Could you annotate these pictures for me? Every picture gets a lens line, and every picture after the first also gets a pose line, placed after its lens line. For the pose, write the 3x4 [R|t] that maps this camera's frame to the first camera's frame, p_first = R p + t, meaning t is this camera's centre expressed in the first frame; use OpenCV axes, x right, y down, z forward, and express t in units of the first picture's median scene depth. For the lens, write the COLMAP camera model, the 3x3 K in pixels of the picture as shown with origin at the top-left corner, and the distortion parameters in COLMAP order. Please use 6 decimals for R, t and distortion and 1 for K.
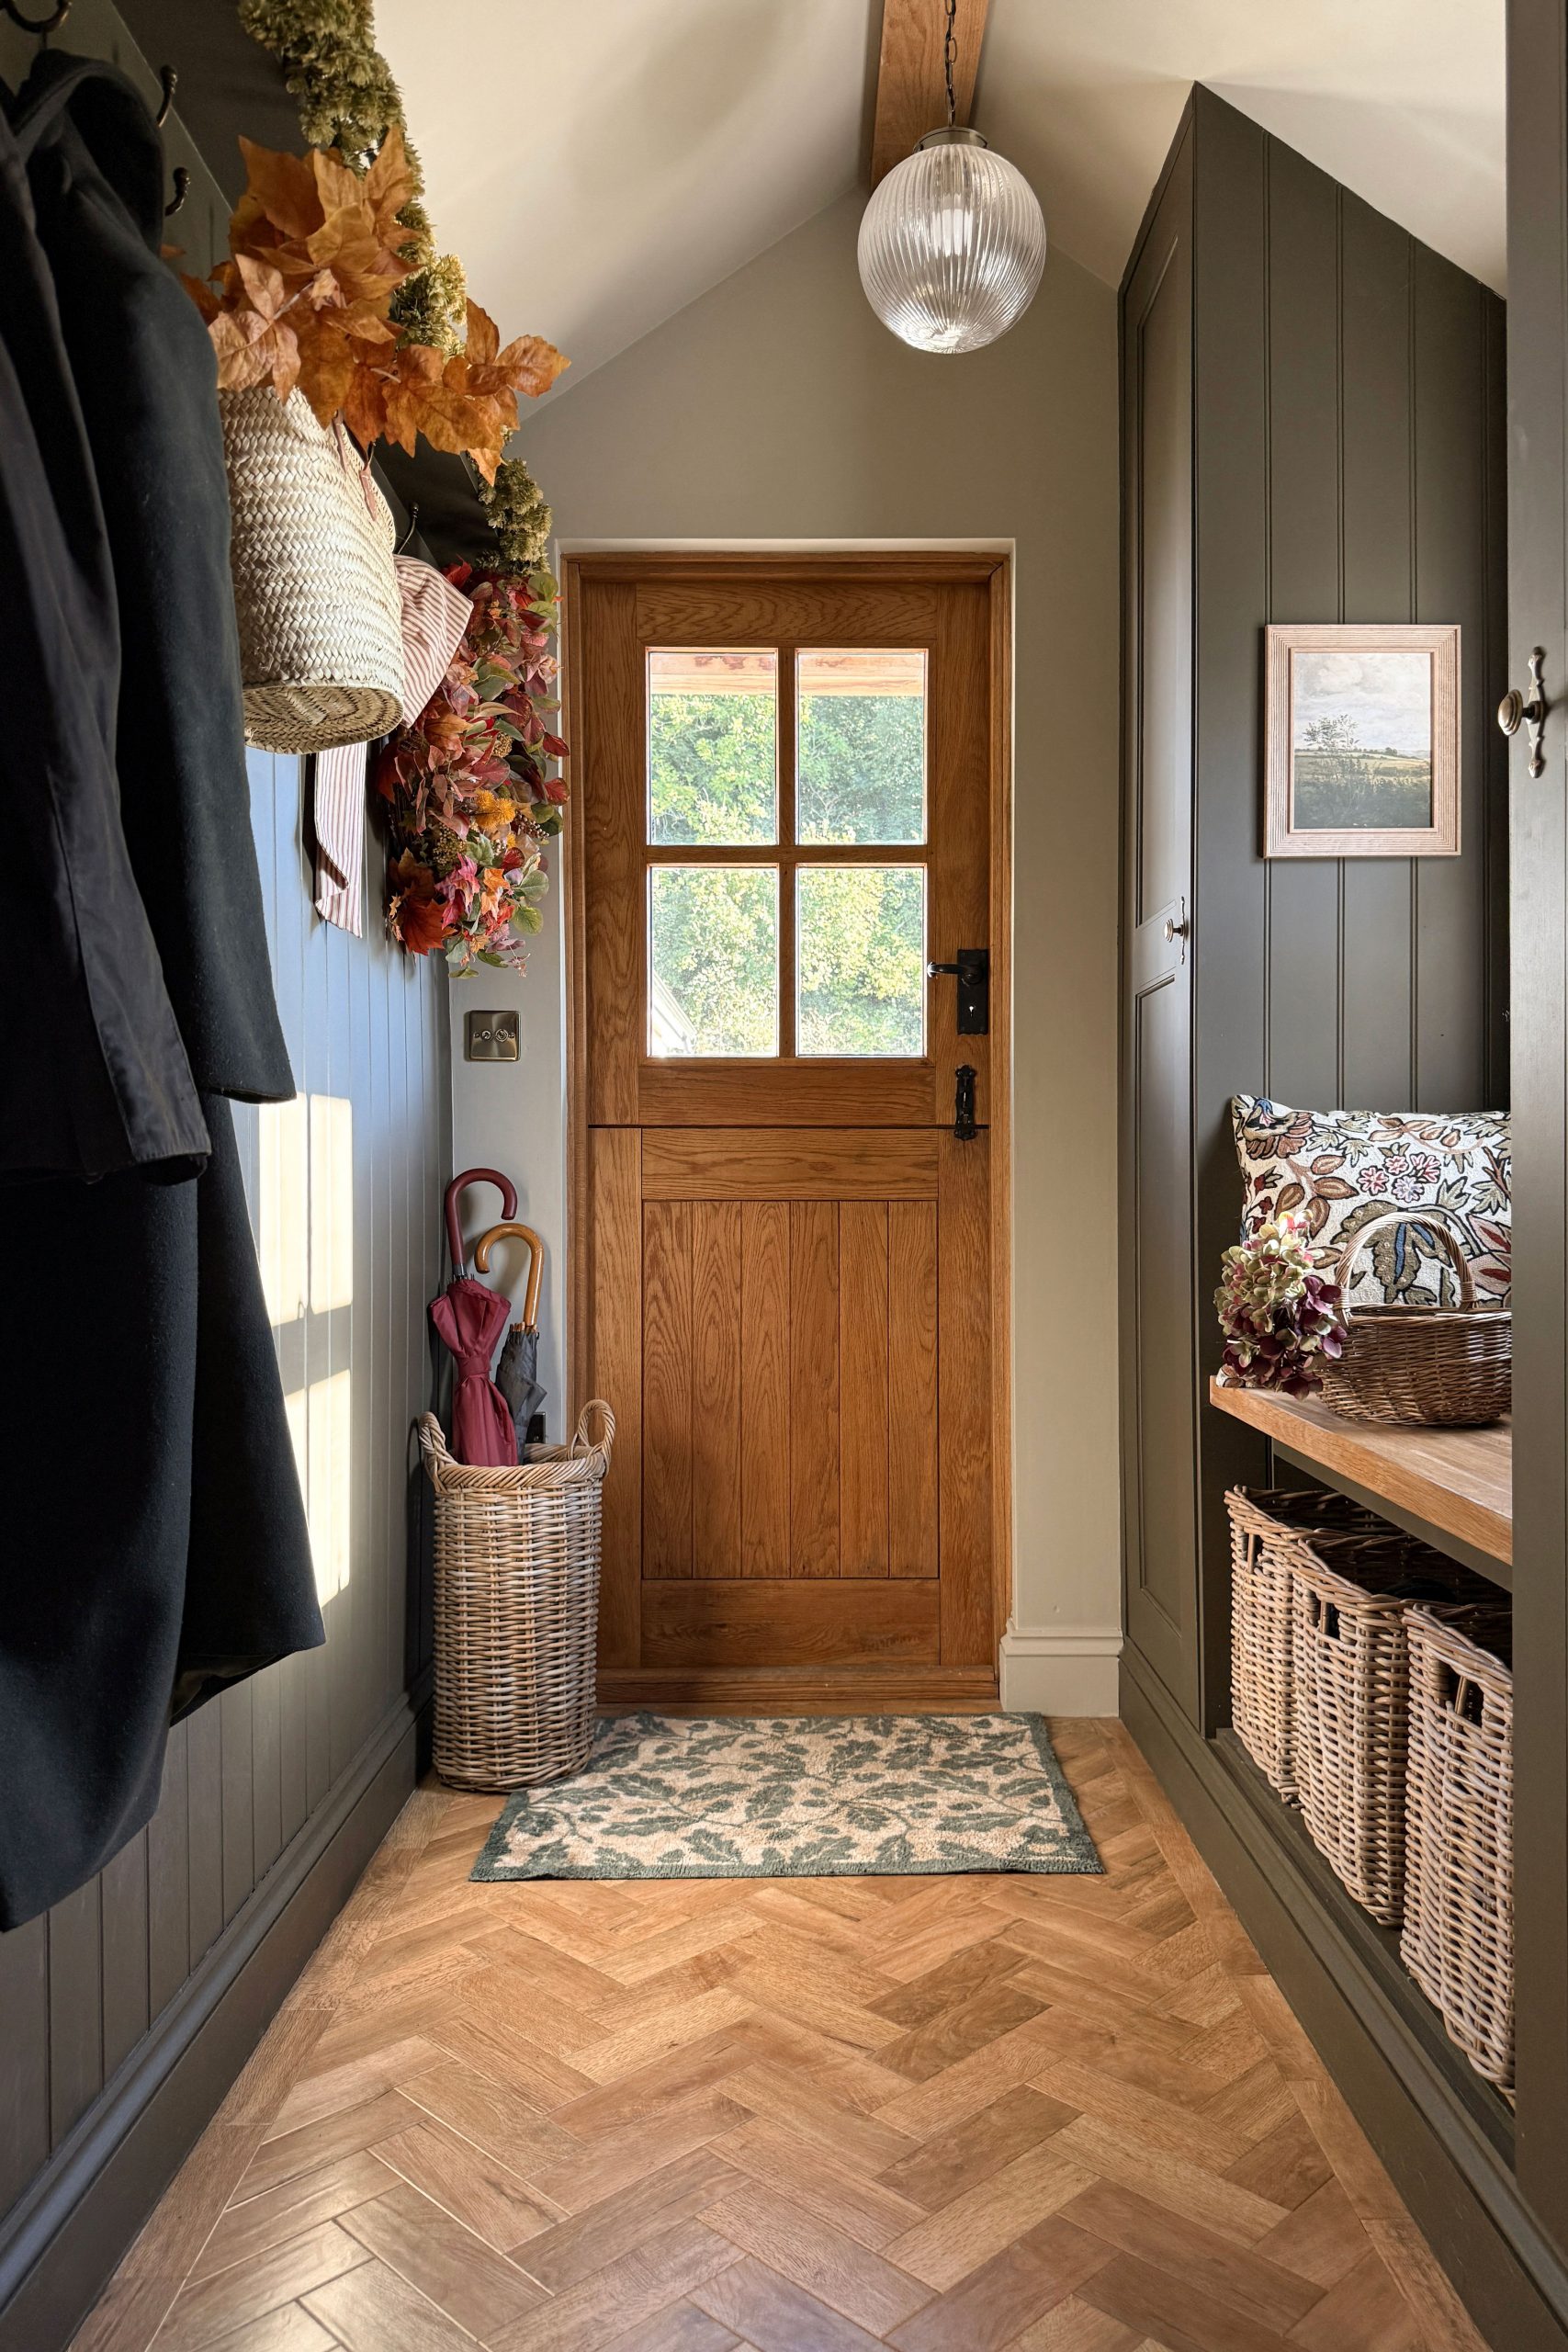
lens RADIAL K [[1640.2, 0, 777.5], [0, 1640.2, 1190.8], [0, 0, 1]] dist [-0.004884, -0.030068]
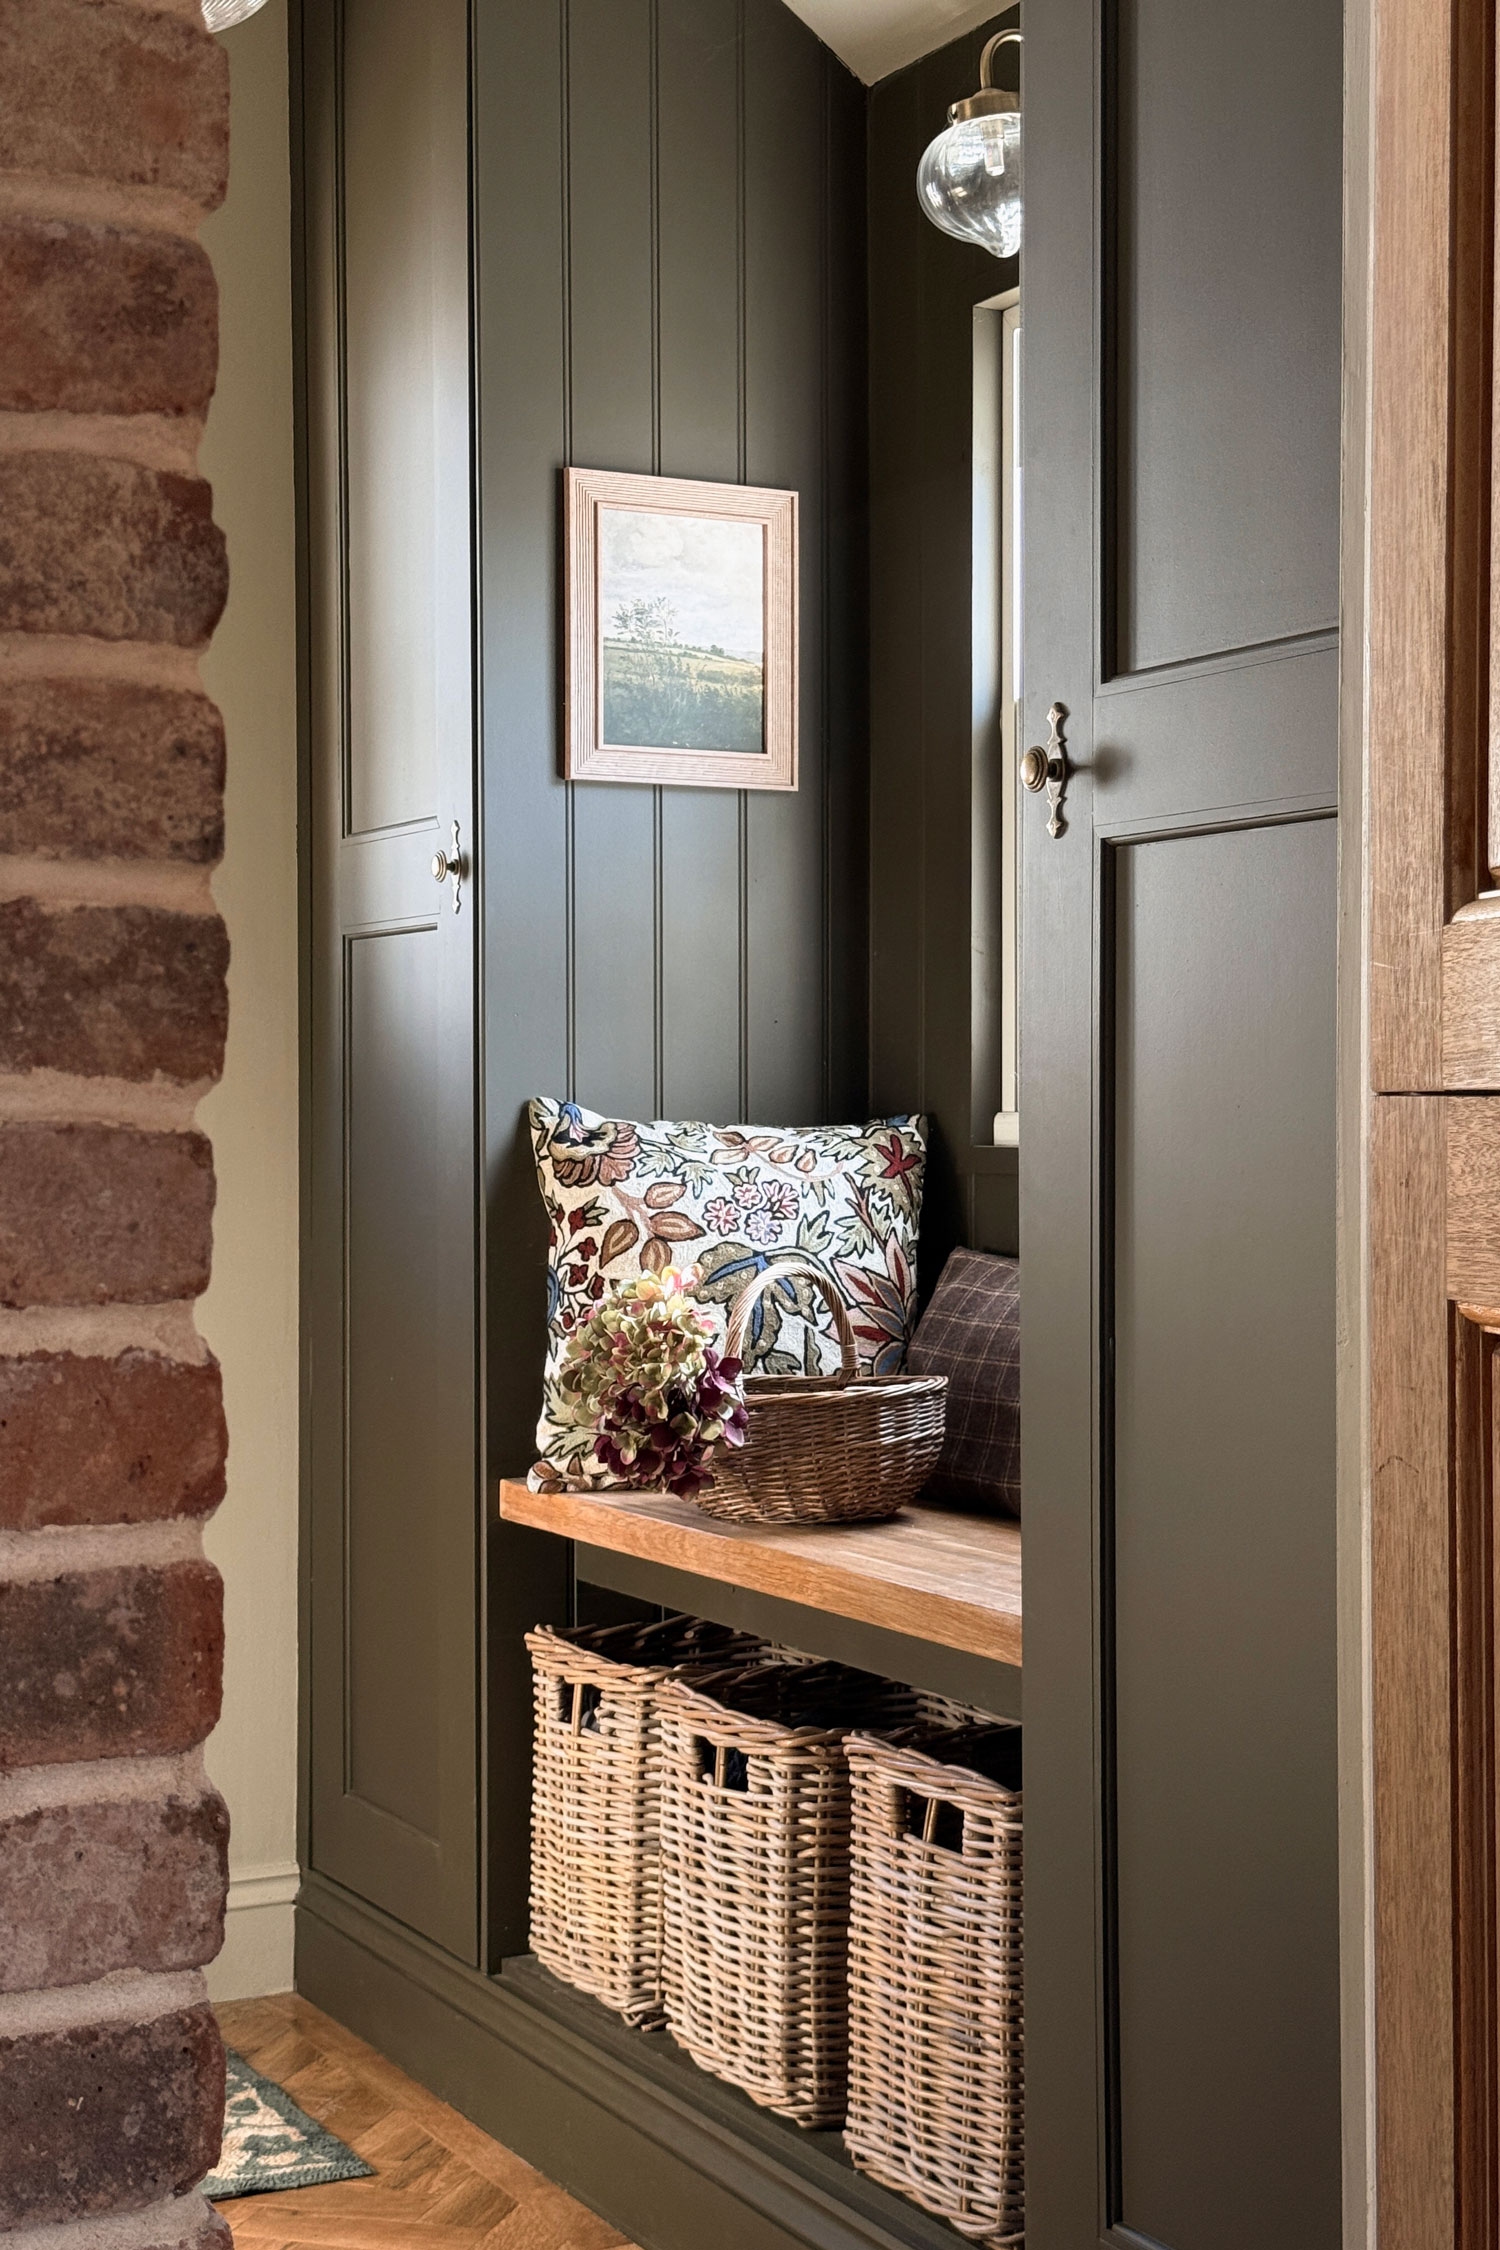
lens RADIAL K [[3084.2, 0, 749.9], [0, 3084.2, 1119.6], [0, 0, 1]] dist [0.007115, 0.000000]
pose [[0.878542, 0.003191, 0.477654, -0.328844], [0.000208, 0.999975, -0.007062, -0.042215], [-0.477664, 0.006304, 0.878520, -0.300056]]
